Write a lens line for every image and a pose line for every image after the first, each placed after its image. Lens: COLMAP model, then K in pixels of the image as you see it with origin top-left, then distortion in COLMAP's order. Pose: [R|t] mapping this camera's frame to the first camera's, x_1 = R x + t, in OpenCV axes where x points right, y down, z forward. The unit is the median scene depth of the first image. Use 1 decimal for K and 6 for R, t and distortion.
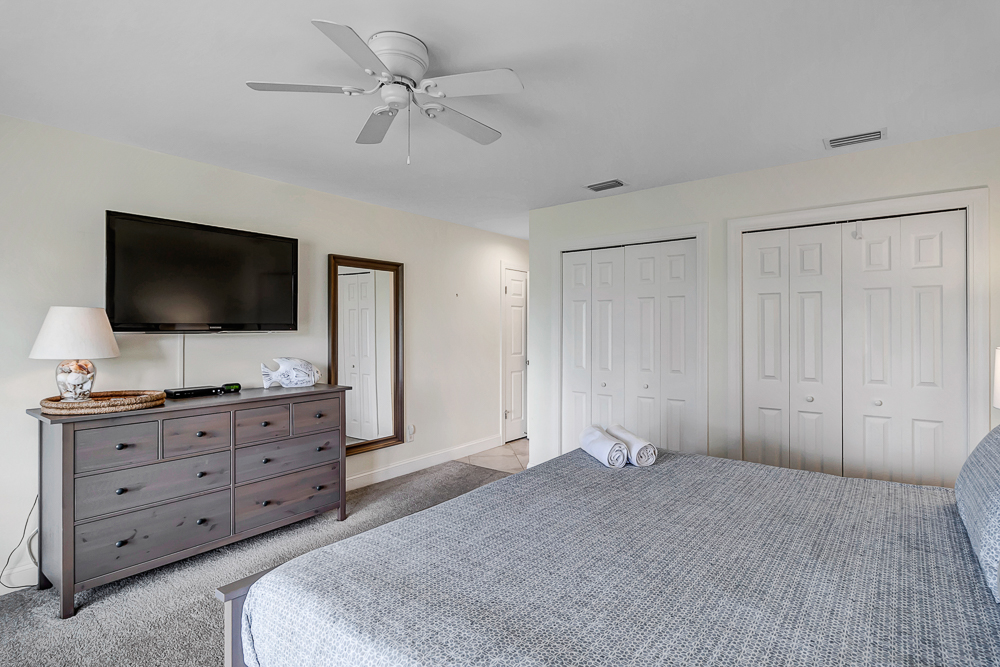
lens RADIAL K [[507.5, 0, 502.9], [0, 507.5, 331.8], [0, 0, 1]] dist [-0.000938, 0.001193]
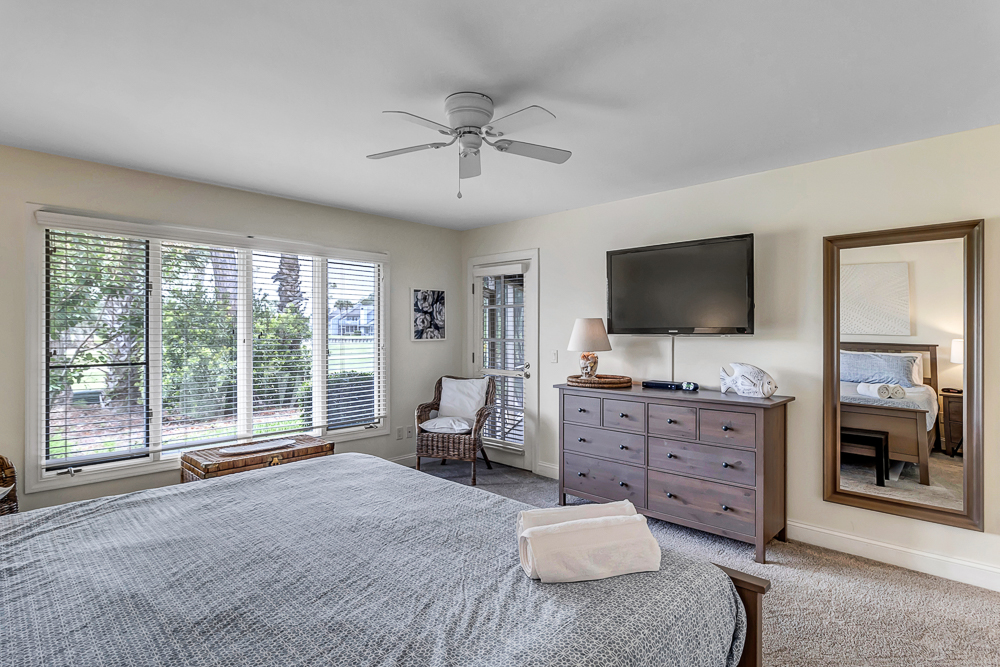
lens RADIAL K [[507.5, 0, 504.0], [0, 507.5, 331.4], [0, 0, 1]] dist [-0.000938, 0.001193]
pose [[-0.109097, 0.003016, -0.994027, 0.586462], [-0.005620, 0.999978, 0.003651, -0.009044], [0.994015, 0.005985, -0.109078, 0.707766]]
